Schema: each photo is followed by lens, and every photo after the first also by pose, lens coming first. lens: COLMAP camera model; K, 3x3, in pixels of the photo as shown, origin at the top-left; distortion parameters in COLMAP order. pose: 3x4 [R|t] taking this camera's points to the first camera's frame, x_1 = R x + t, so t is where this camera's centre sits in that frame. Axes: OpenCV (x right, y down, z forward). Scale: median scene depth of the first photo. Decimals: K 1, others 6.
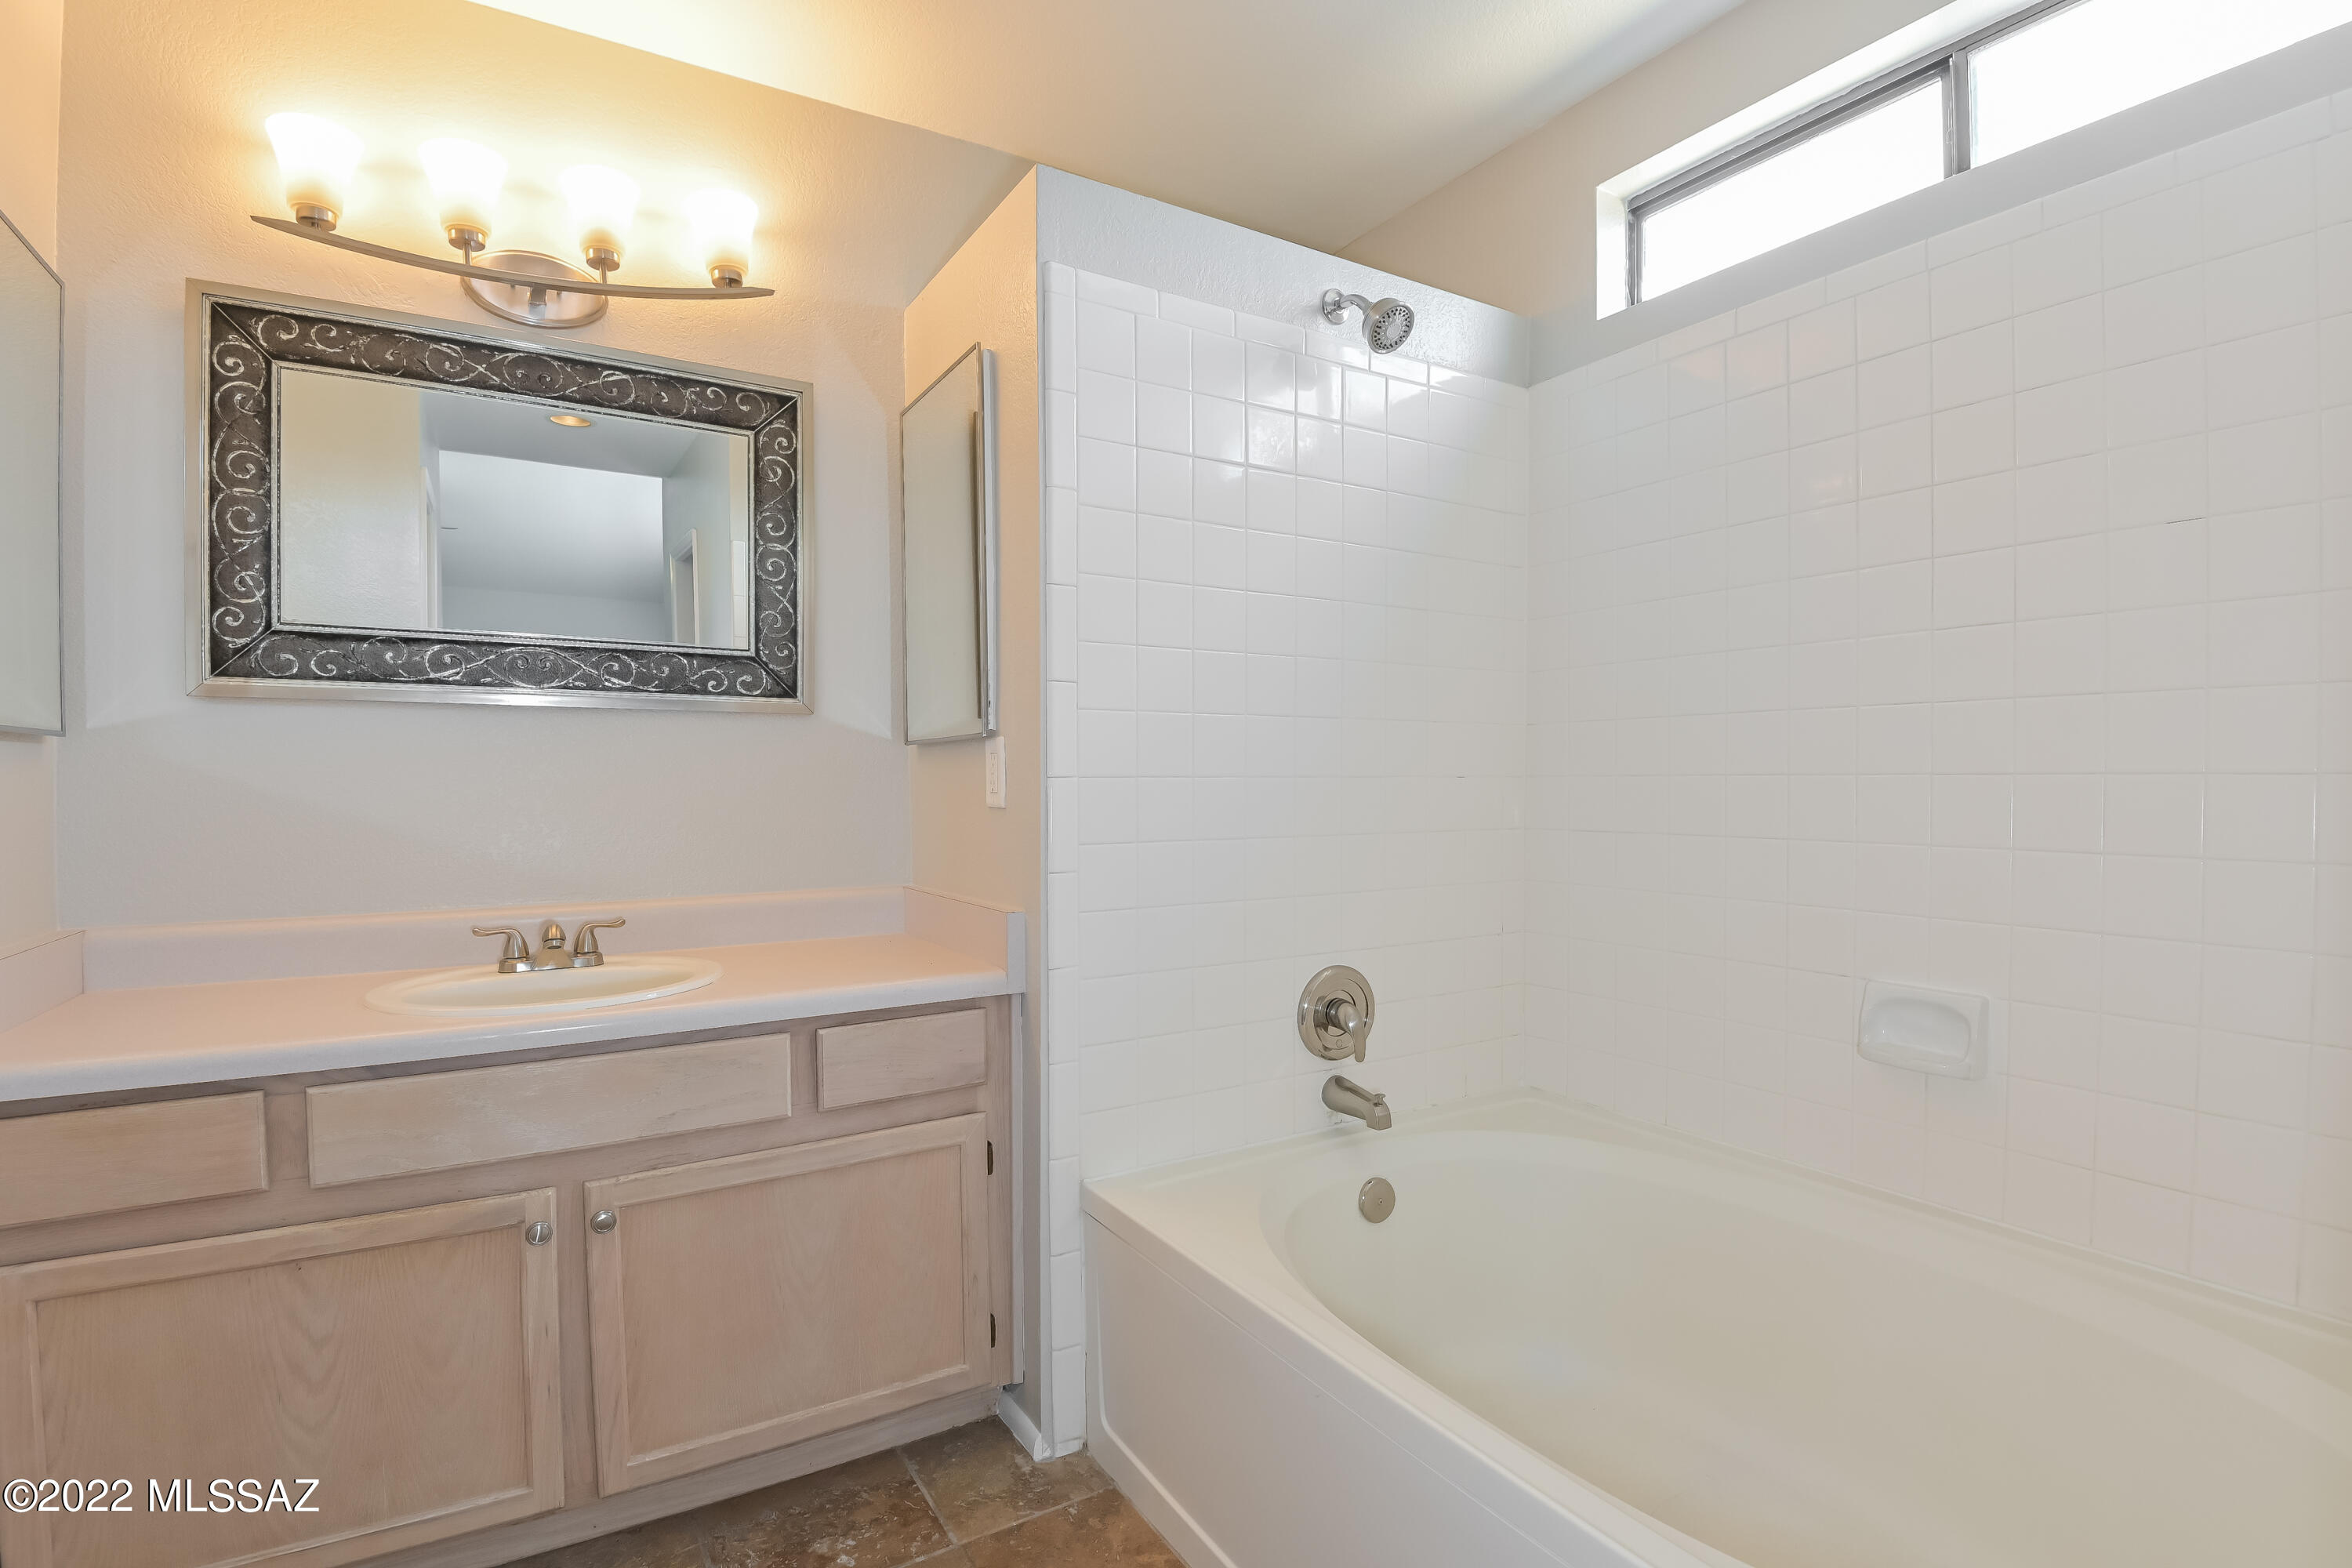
lens RADIAL K [[1080.2, 0, 1167.1], [0, 1080.2, 791.3], [0, 0, 1]] dist [-0.015680, -0.000026]
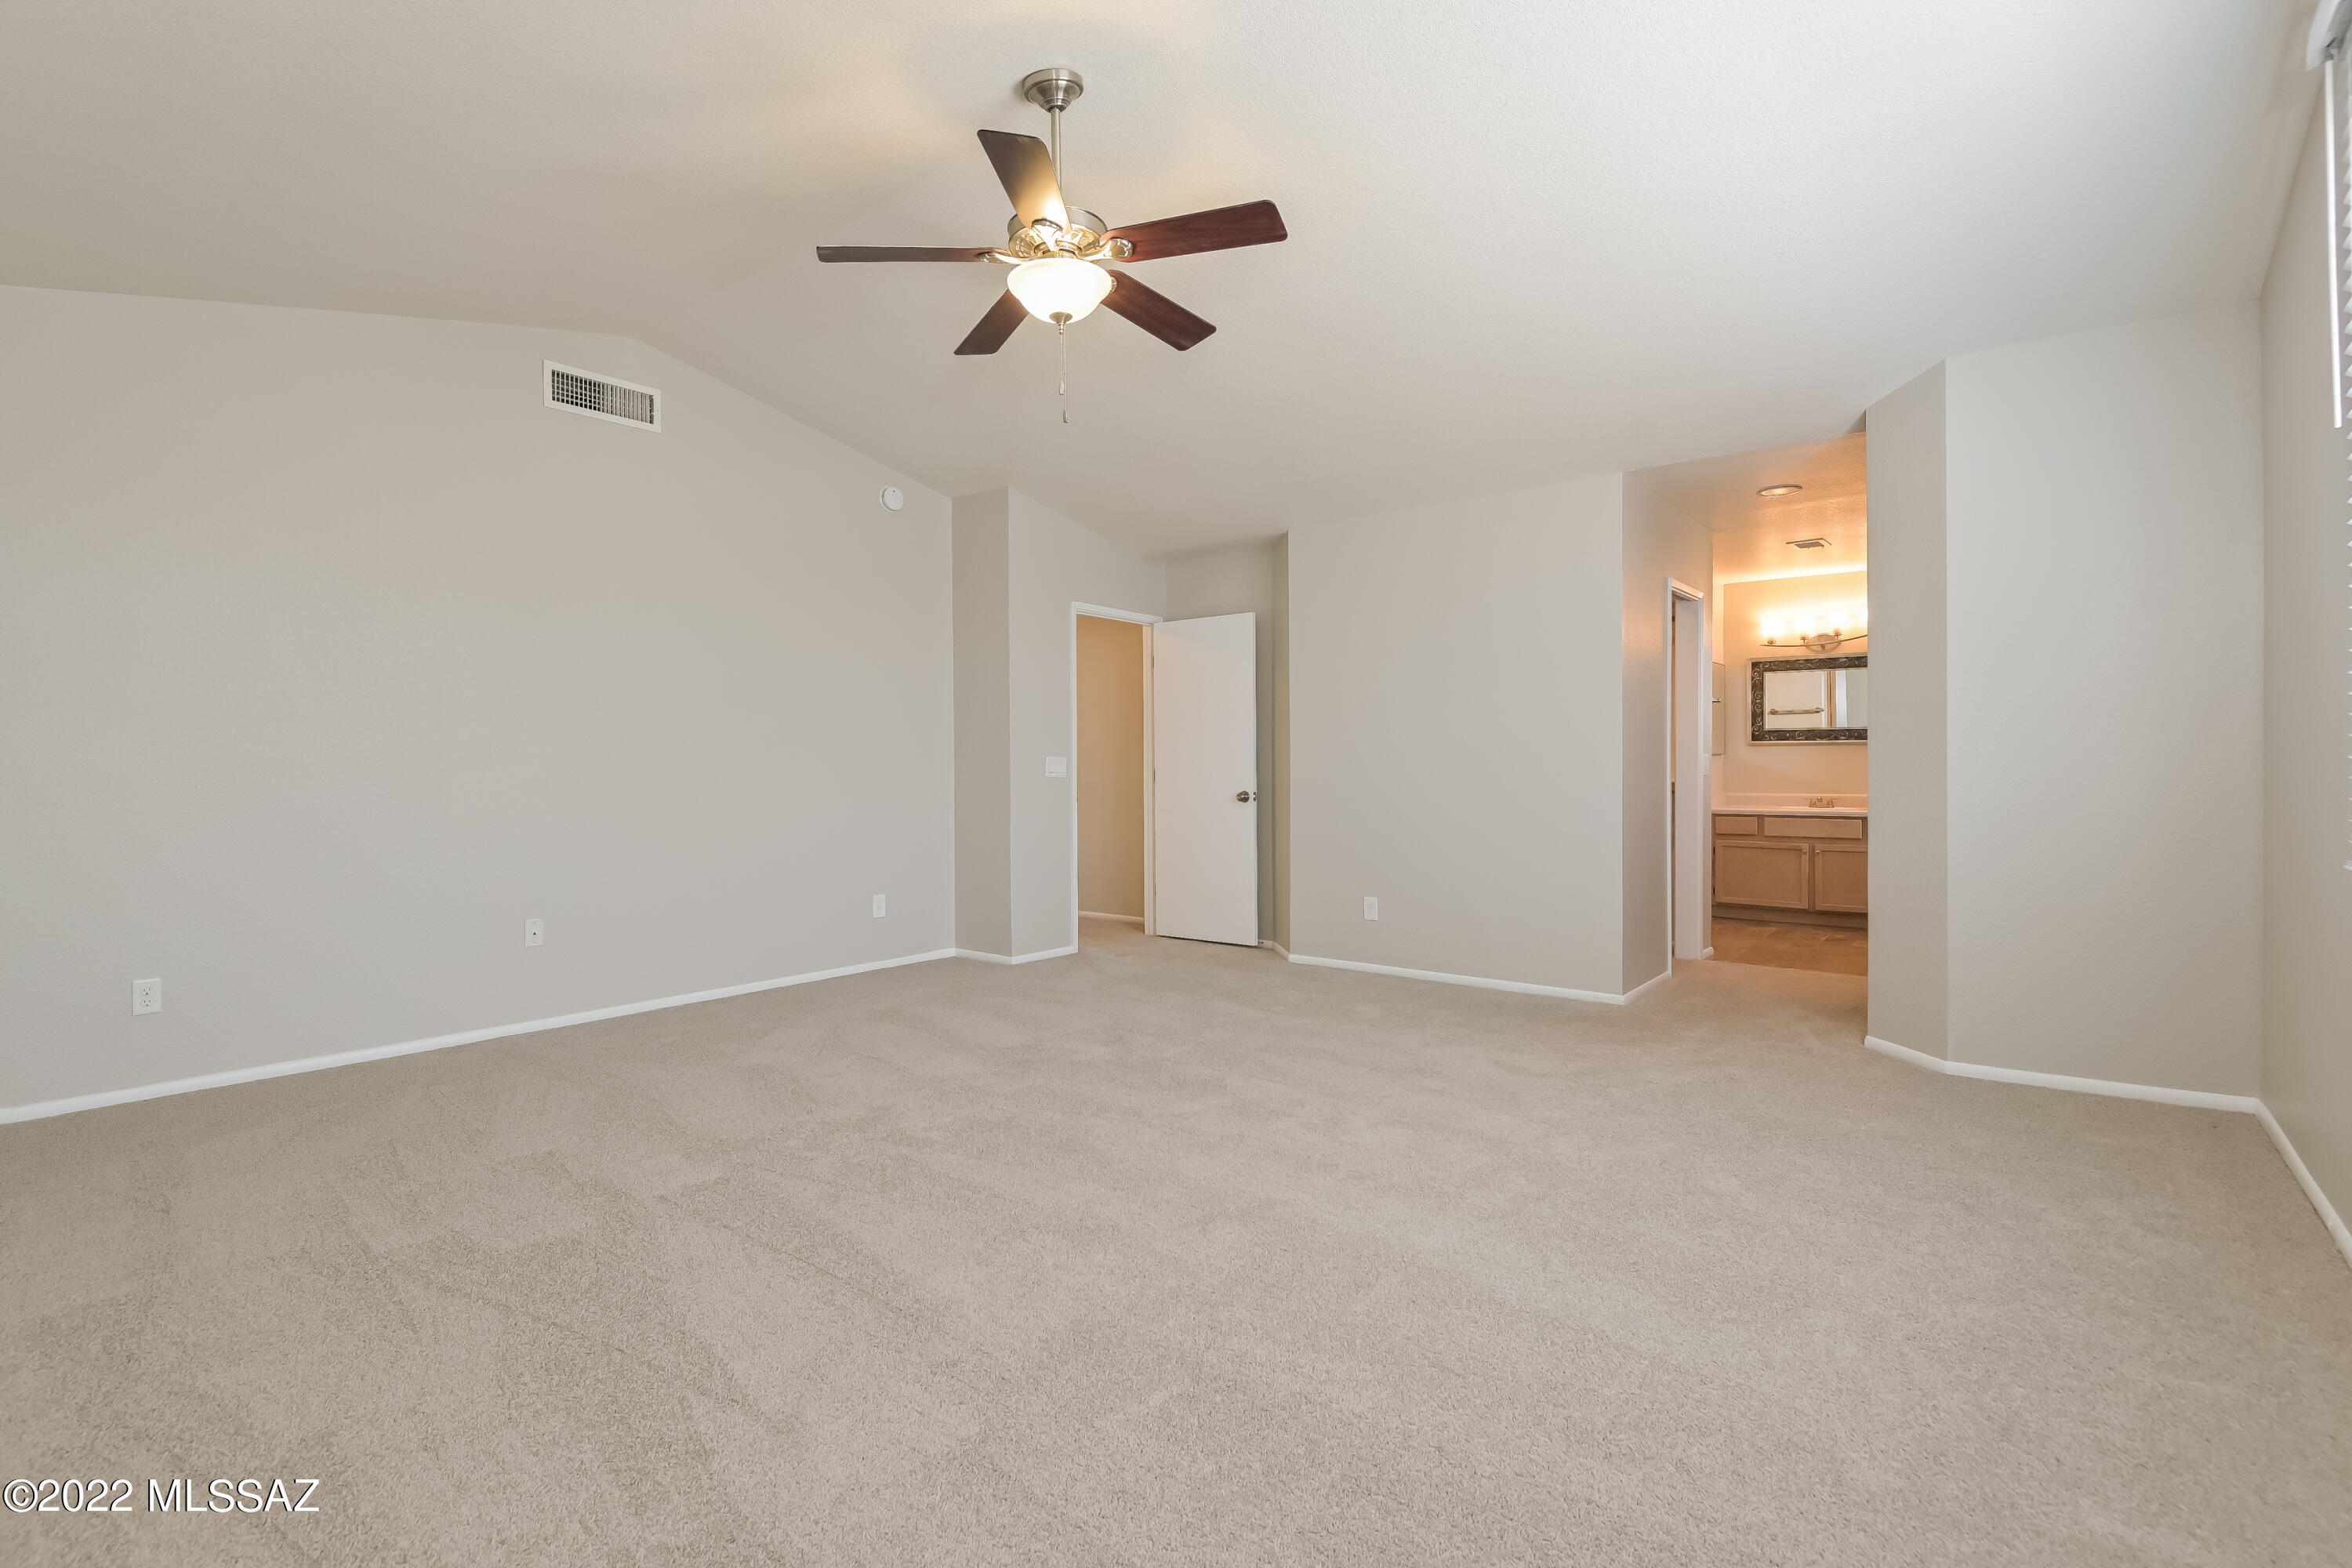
lens RADIAL K [[1080.2, 0, 1167.1], [0, 1080.2, 791.3], [0, 0, 1]] dist [-0.015680, -0.000026]
pose [[0.323904, 0.010308, -0.946034, 2.808218], [-0.008262, 0.999933, 0.008067, 0.093553], [0.946054, 0.005203, 0.323967, -3.031070]]
